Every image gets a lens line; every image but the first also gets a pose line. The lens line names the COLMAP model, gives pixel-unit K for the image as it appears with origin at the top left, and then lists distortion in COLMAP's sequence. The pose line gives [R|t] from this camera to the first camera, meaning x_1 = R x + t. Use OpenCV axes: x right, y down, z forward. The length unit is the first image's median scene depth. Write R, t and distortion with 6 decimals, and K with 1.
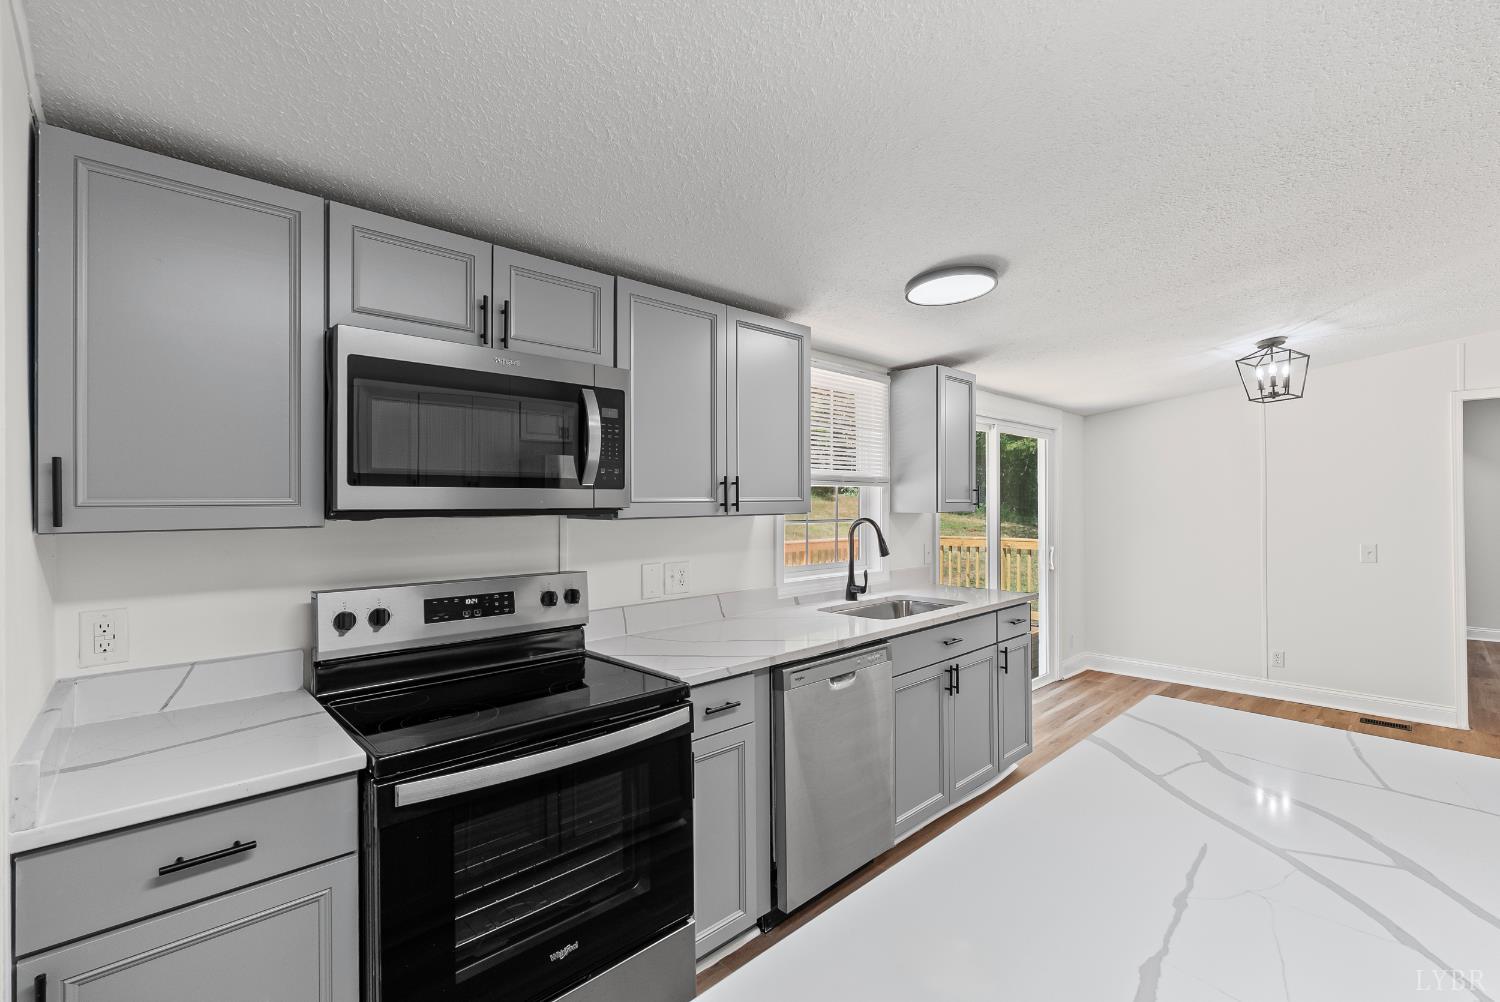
lens RADIAL K [[657.5, 0, 750.0], [0, 657.5, 501.0], [0, 0, 1]] dist [-0.007848, -0.000039]
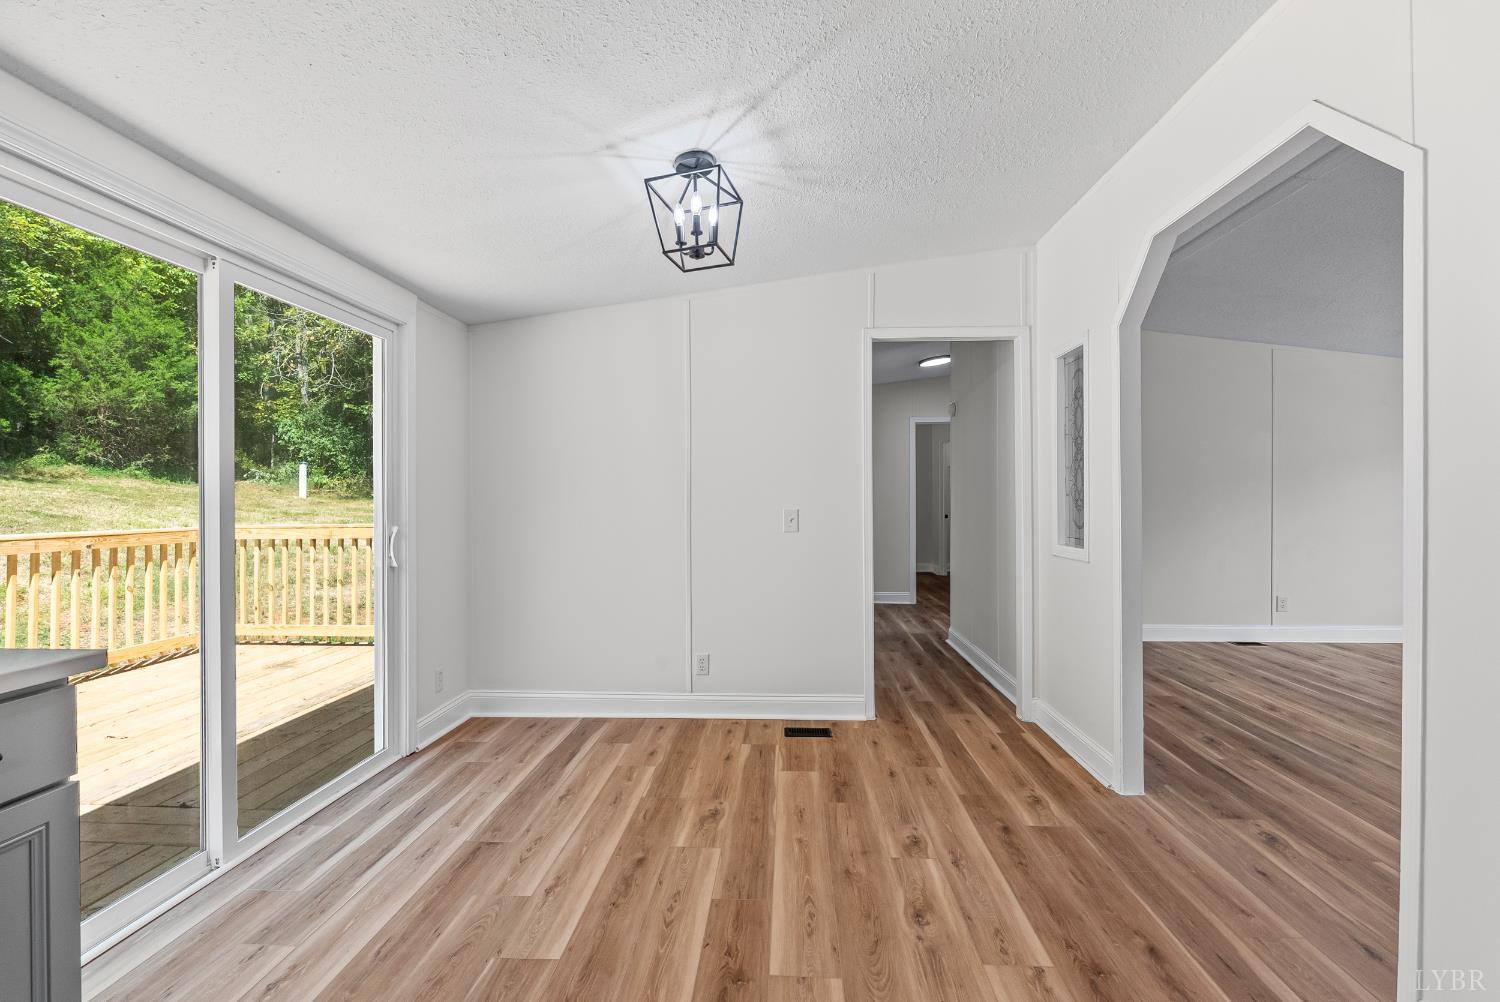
lens RADIAL K [[657.5, 0, 750.0], [0, 657.5, 501.0], [0, 0, 1]] dist [-0.007848, -0.000039]
pose [[0.732242, -0.000165, 0.681045, 0.331043], [-0.002561, 0.999992, 0.002996, 0.049328], [-0.681040, -0.003938, 0.732236, 0.408161]]
